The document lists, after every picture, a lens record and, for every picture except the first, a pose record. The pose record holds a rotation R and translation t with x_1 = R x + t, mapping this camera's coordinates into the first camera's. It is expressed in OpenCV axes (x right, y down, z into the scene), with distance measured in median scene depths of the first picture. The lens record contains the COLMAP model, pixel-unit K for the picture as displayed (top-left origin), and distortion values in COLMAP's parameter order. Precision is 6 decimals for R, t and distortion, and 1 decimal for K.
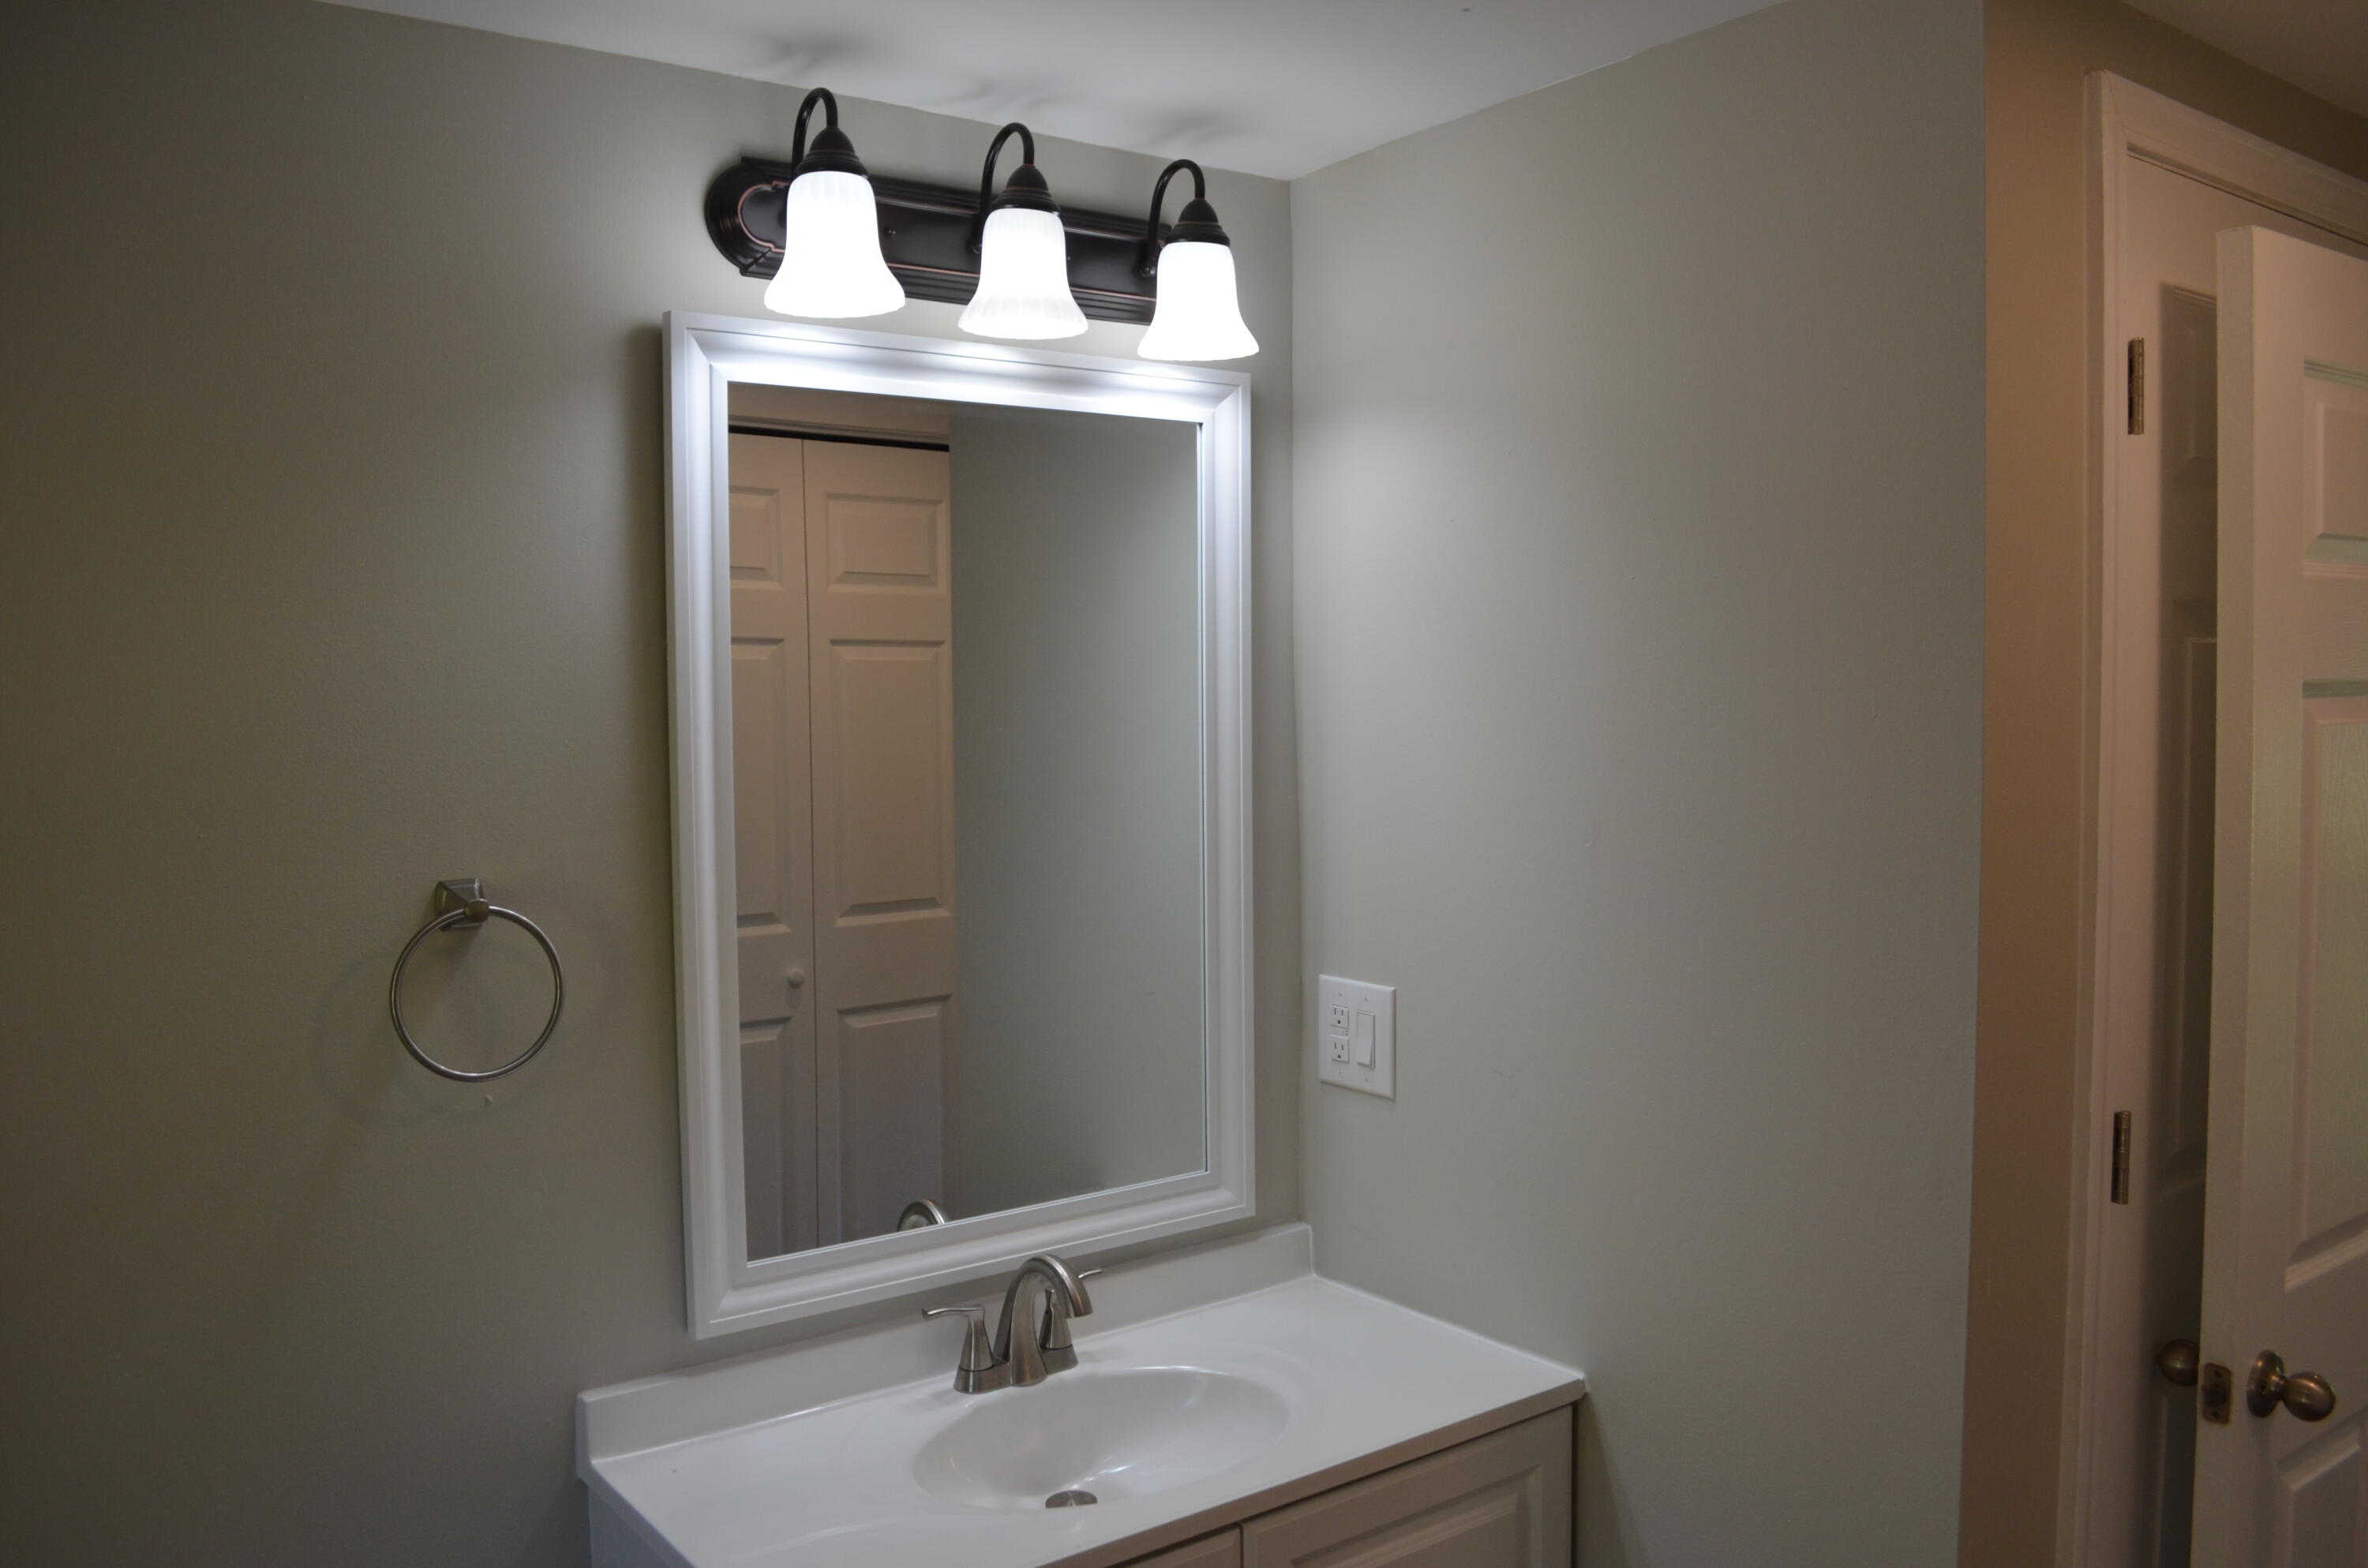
lens RADIAL K [[1868.4, 0, 1184.0], [0, 1868.4, 784.0], [0, 0, 1]] dist [-0.078180, 0.003578]
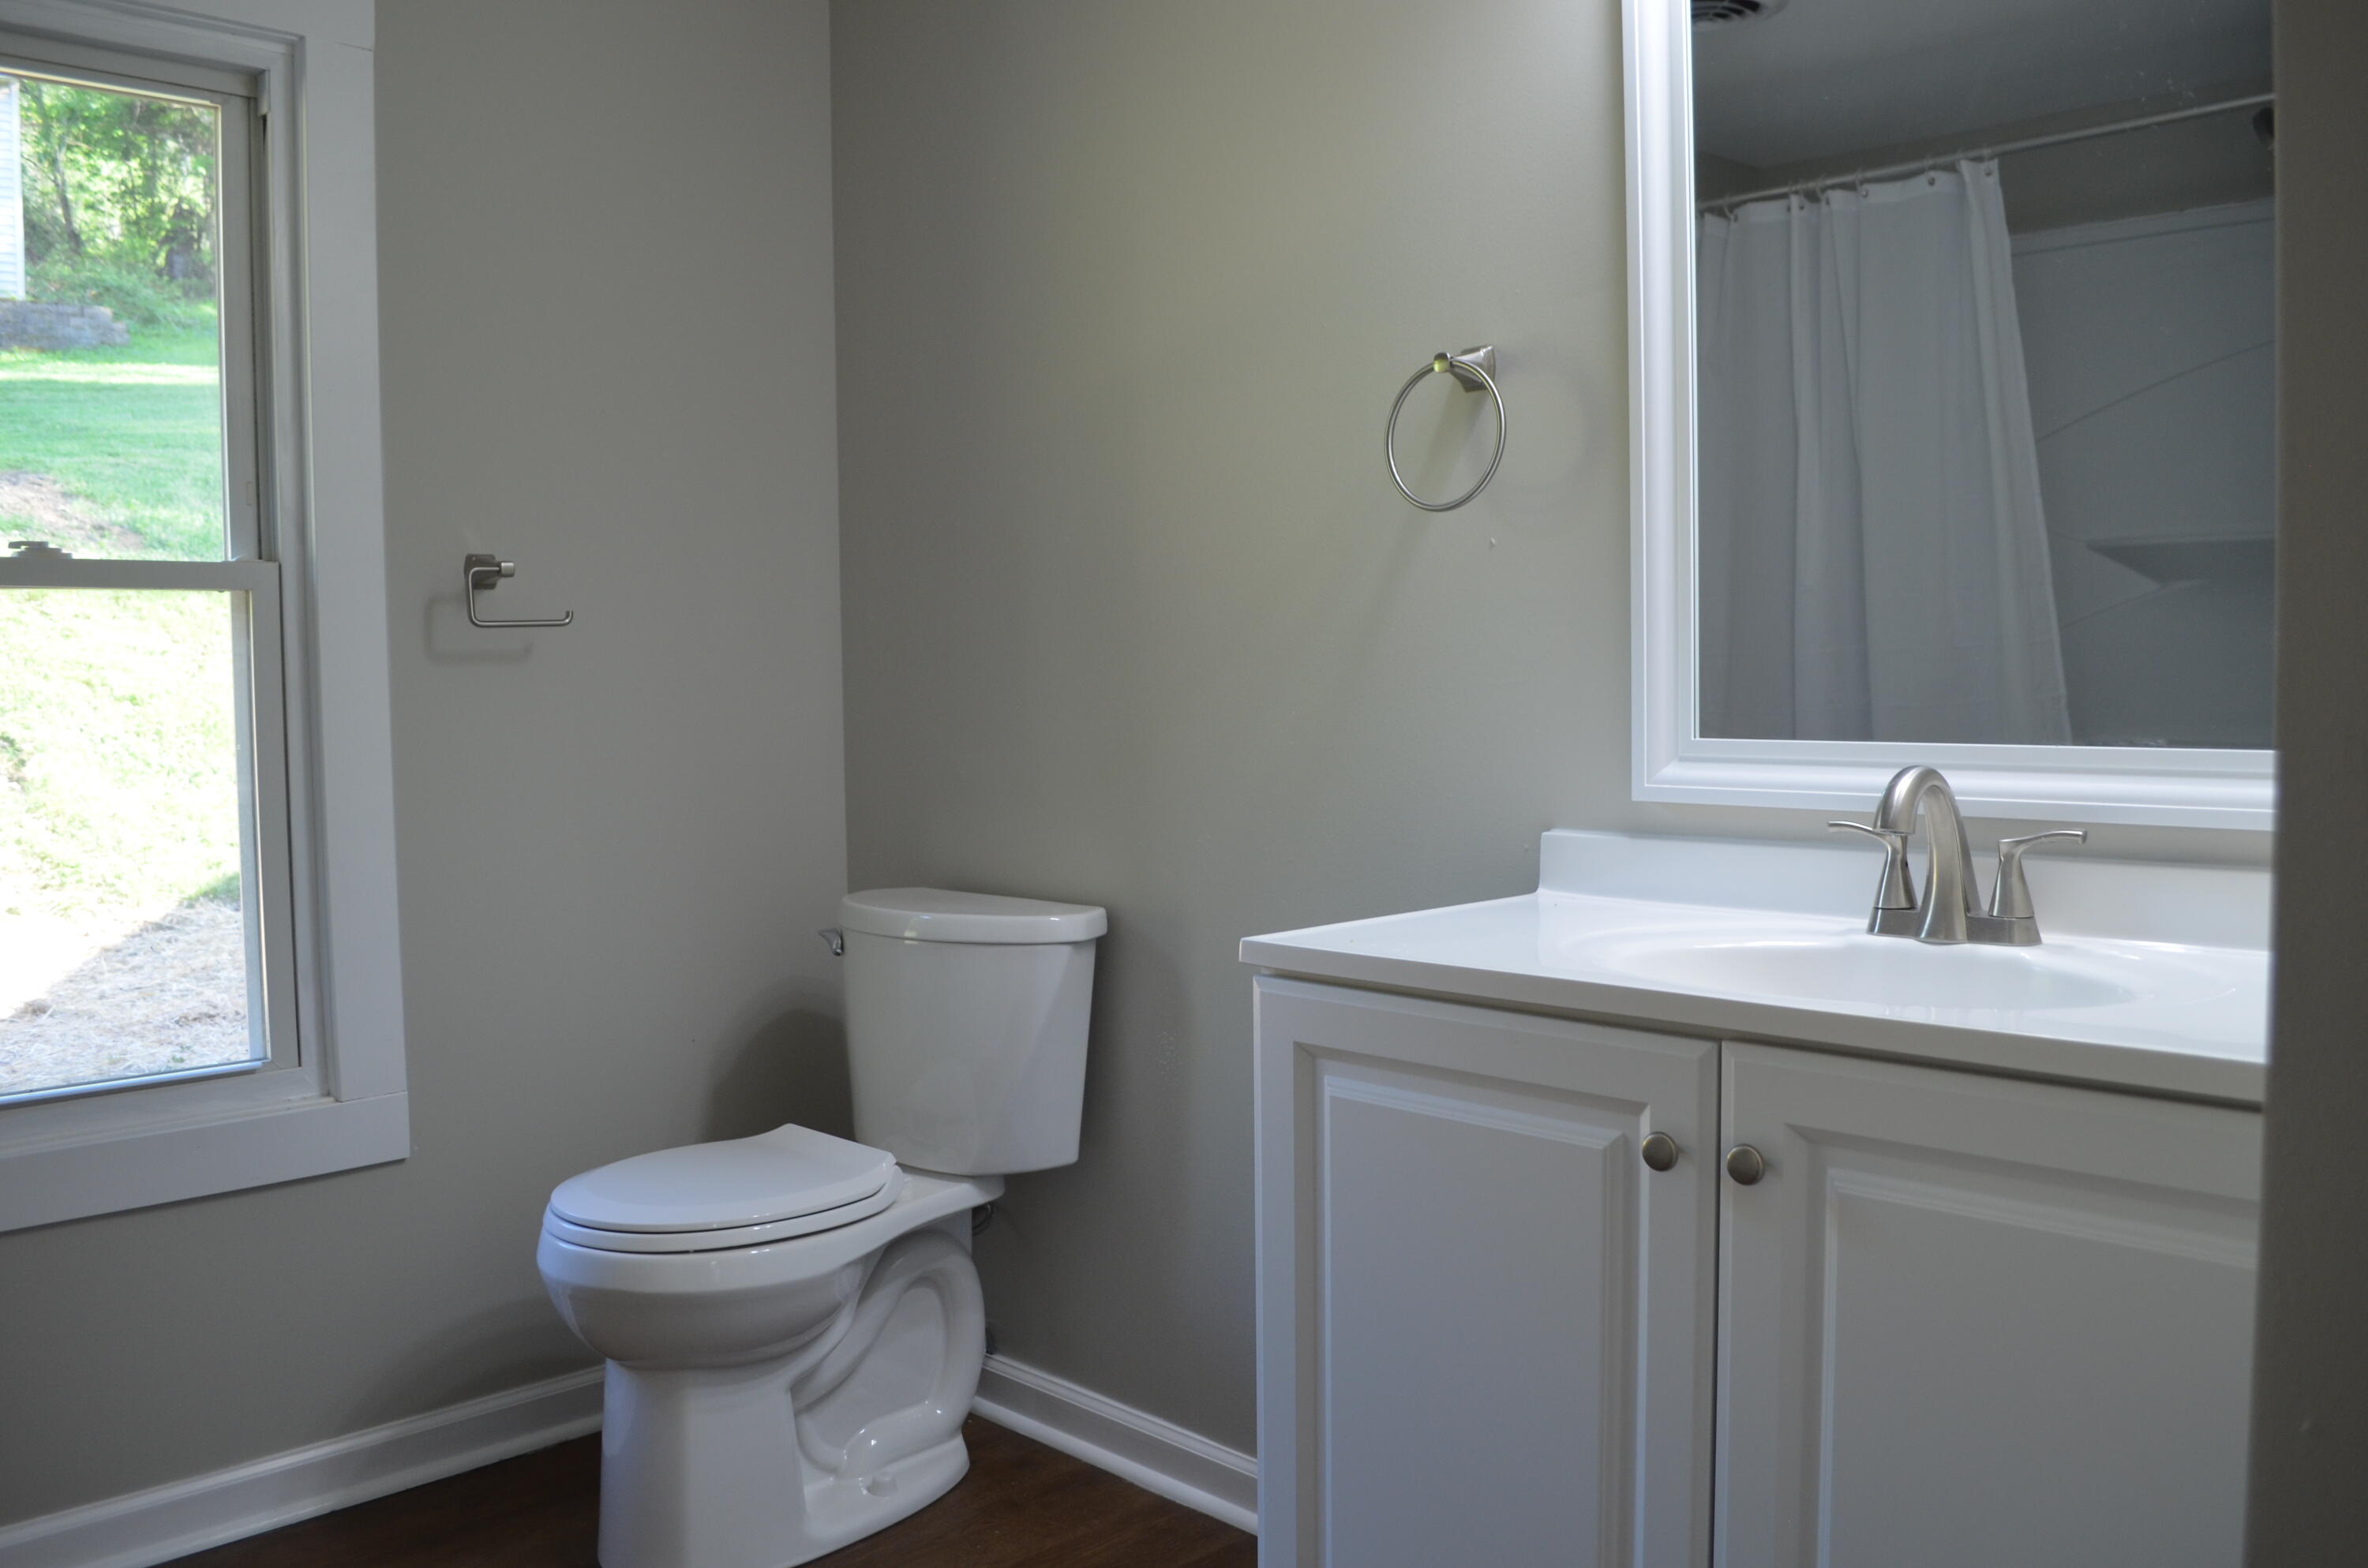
lens RADIAL K [[1868.4, 0, 1184.0], [0, 1868.4, 784.0], [0, 0, 1]] dist [-0.078180, 0.003578]
pose [[0.137102, 0.072051, -0.987933, 0.691859], [-0.039507, 0.996955, 0.067226, 0.233778], [0.989769, 0.029814, 0.139531, 0.617760]]
